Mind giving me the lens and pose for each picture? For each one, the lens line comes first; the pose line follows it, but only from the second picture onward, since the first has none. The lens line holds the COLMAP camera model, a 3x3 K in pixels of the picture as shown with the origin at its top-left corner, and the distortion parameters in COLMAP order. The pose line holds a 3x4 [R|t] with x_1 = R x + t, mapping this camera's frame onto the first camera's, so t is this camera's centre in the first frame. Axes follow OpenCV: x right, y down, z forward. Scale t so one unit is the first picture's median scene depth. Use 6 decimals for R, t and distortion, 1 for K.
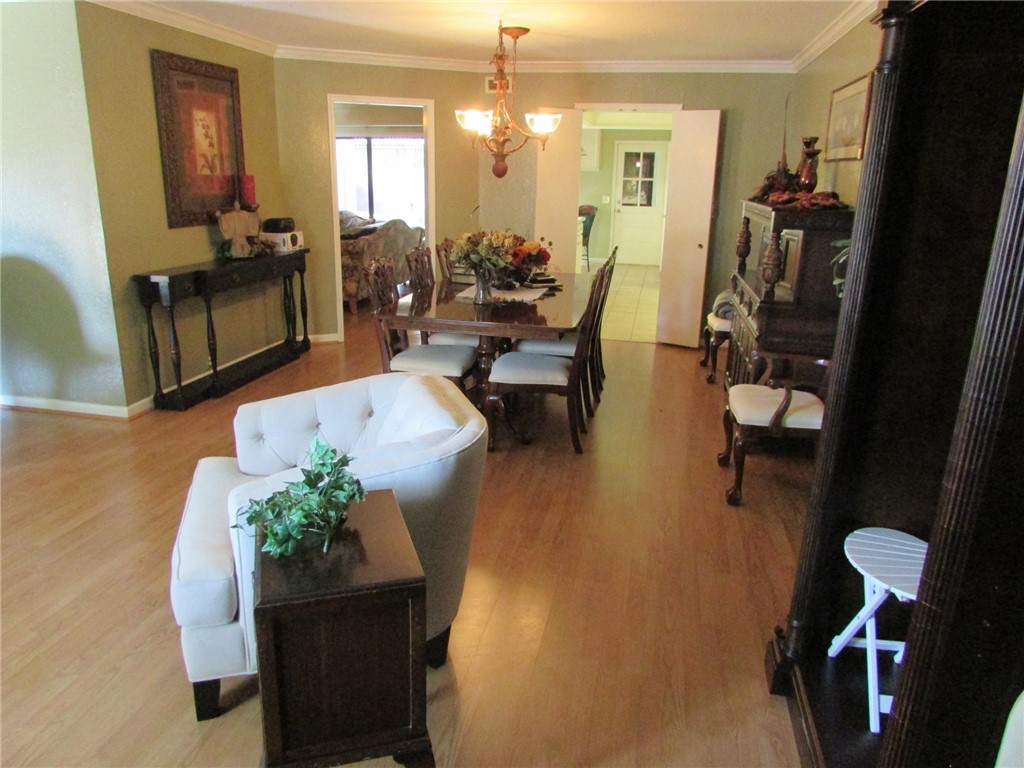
lens RADIAL K [[734.1, 0, 512.0], [0, 734.1, 384.0], [0, 0, 1]] dist [-0.010921, 0.004861]
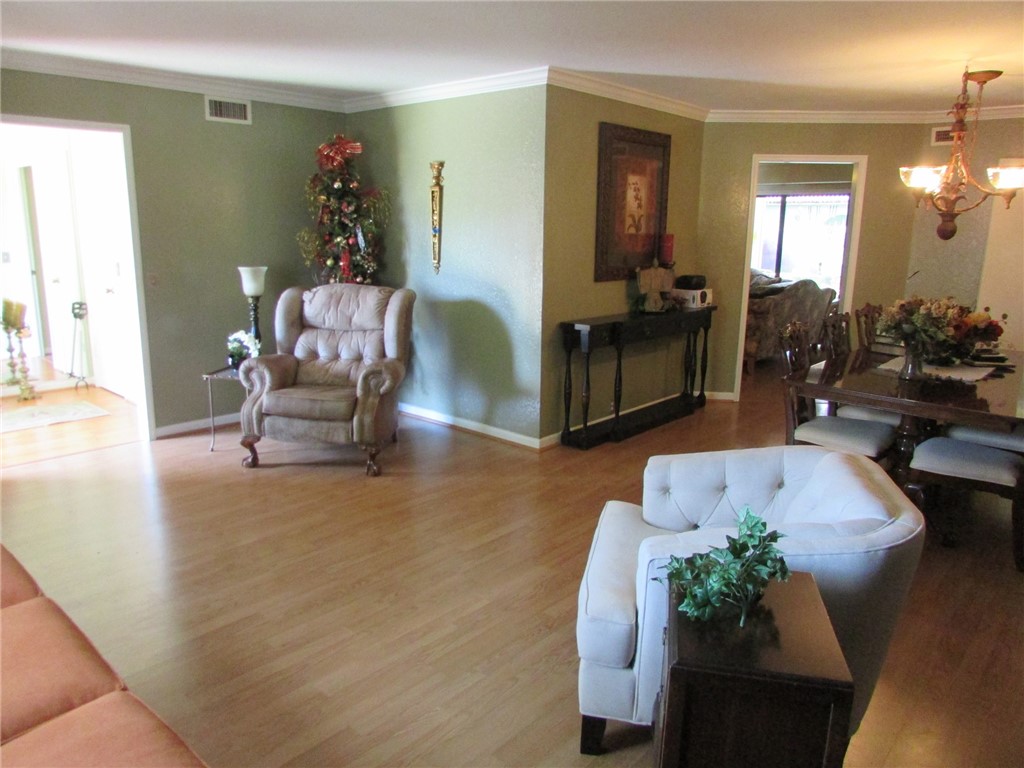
lens RADIAL K [[739.9, 0, 512.0], [0, 739.9, 384.0], [0, 0, 1]] dist [-0.009067, 0.006951]
pose [[0.873125, 0.103694, -0.476340, -0.034545], [-0.137906, 0.989742, -0.037323, -0.003572], [0.467584, 0.098278, 0.878468, -0.011041]]
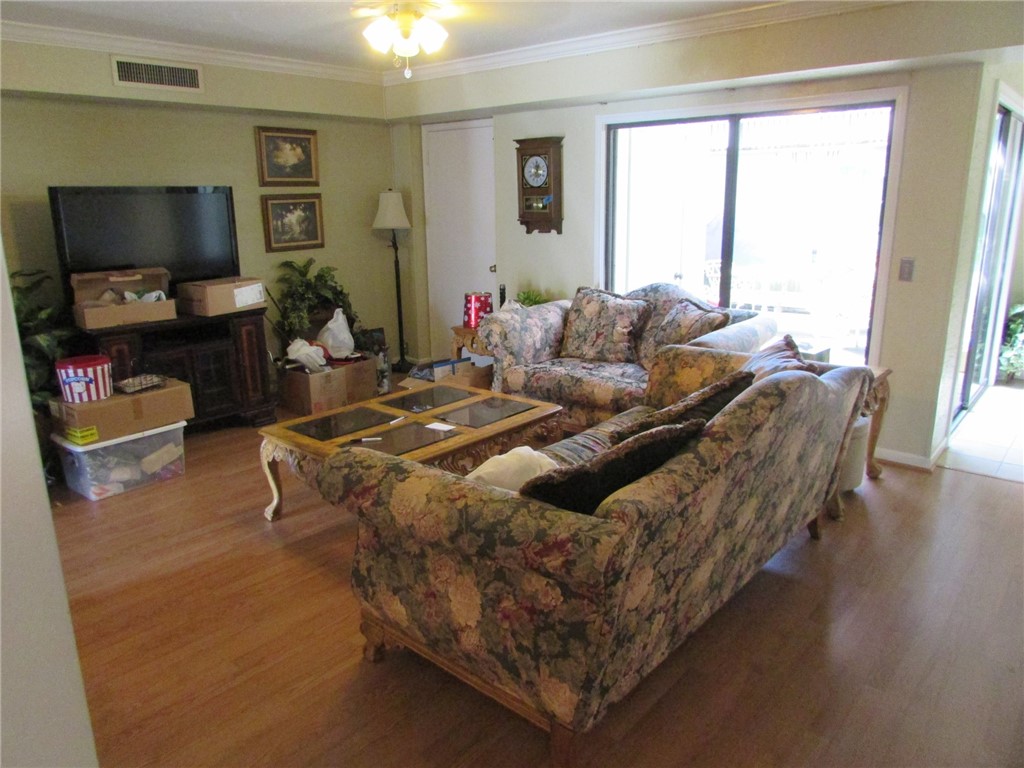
lens RADIAL K [[734.1, 0, 512.0], [0, 734.1, 384.0], [0, 0, 1]] dist [-0.010921, 0.004861]
pose [[0.878169, 0.099230, -0.467945, -0.190755], [-0.109209, 0.994002, 0.005837, -0.343671], [0.465718, 0.045978, 0.883738, 1.141443]]
